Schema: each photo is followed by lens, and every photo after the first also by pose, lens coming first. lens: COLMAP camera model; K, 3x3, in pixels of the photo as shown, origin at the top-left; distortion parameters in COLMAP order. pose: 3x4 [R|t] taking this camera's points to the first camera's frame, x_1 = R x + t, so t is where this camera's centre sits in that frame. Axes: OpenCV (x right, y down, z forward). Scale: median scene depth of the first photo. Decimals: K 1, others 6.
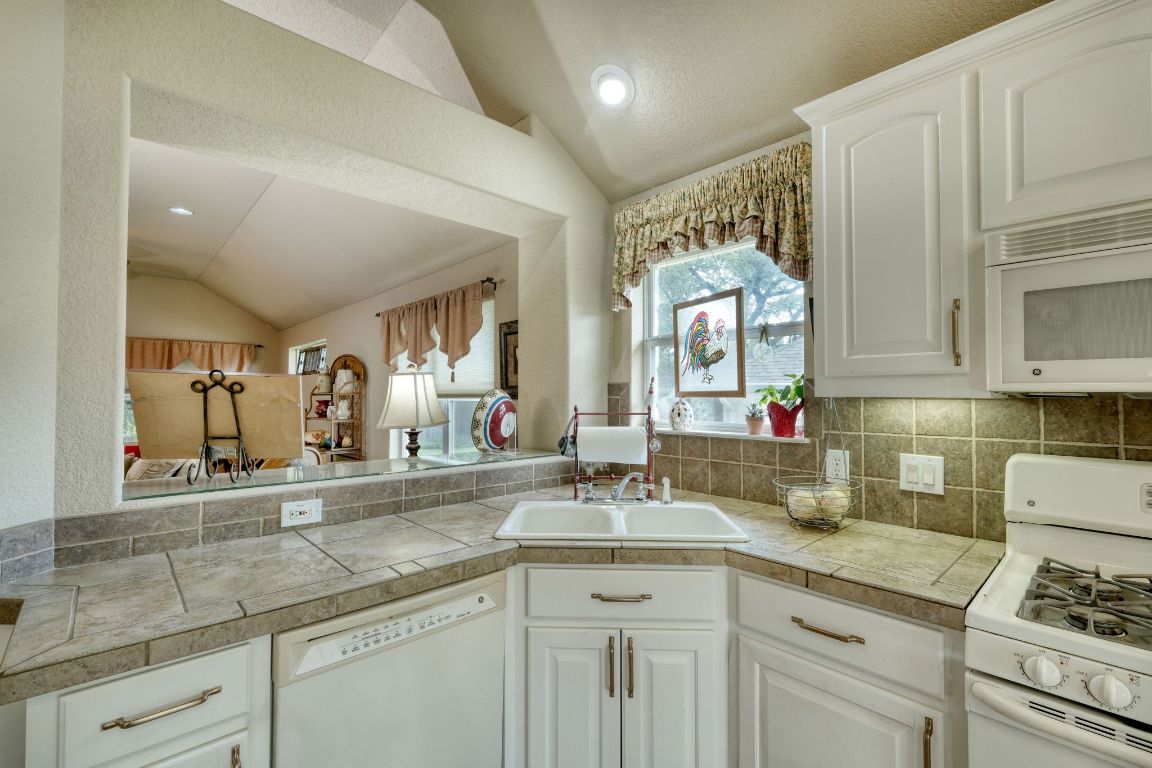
lens RADIAL K [[507.2, 0, 578.4], [0, 507.2, 384.5], [0, 0, 1]] dist [-0.000474, -0.000054]
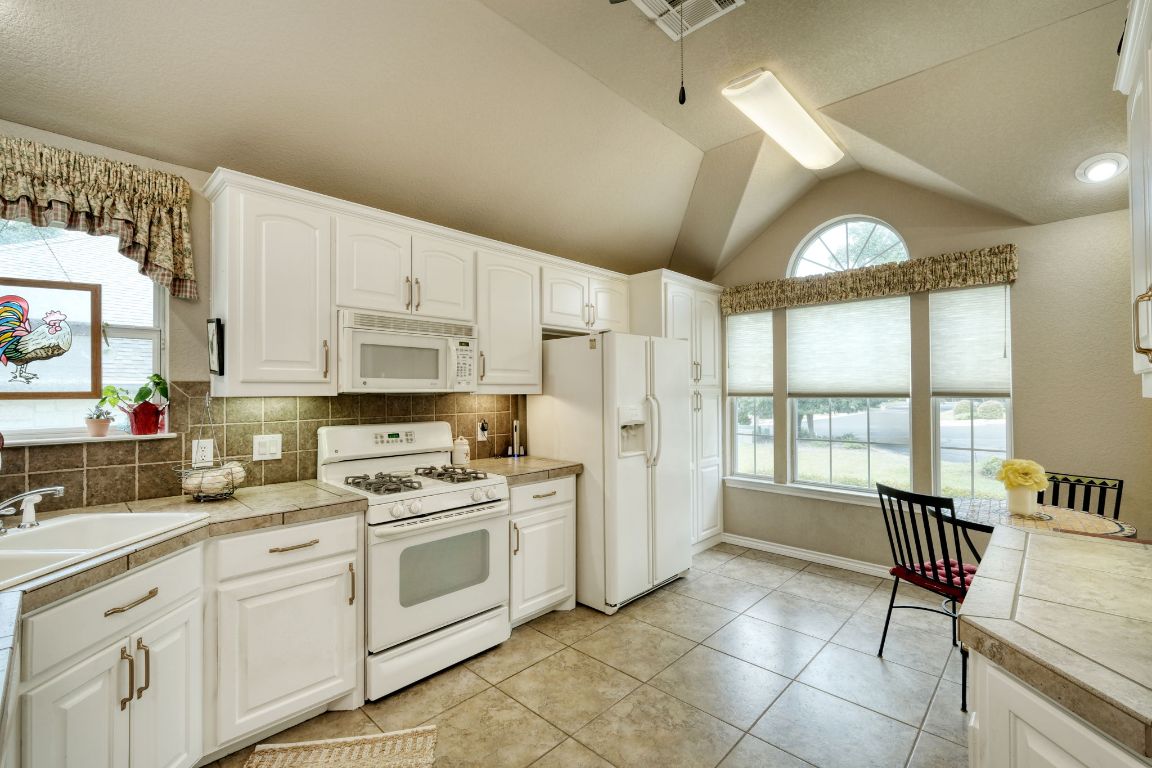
lens RADIAL K [[497.7, 0, 572.6], [0, 497.7, 388.3], [0, 0, 1]] dist [-0.001307, -0.000030]
pose [[-0.060125, 0.007170, 0.998165, -0.726148], [-0.014302, 0.999865, -0.008043, 0.000586], [-0.998088, -0.014759, -0.060014, 0.166861]]
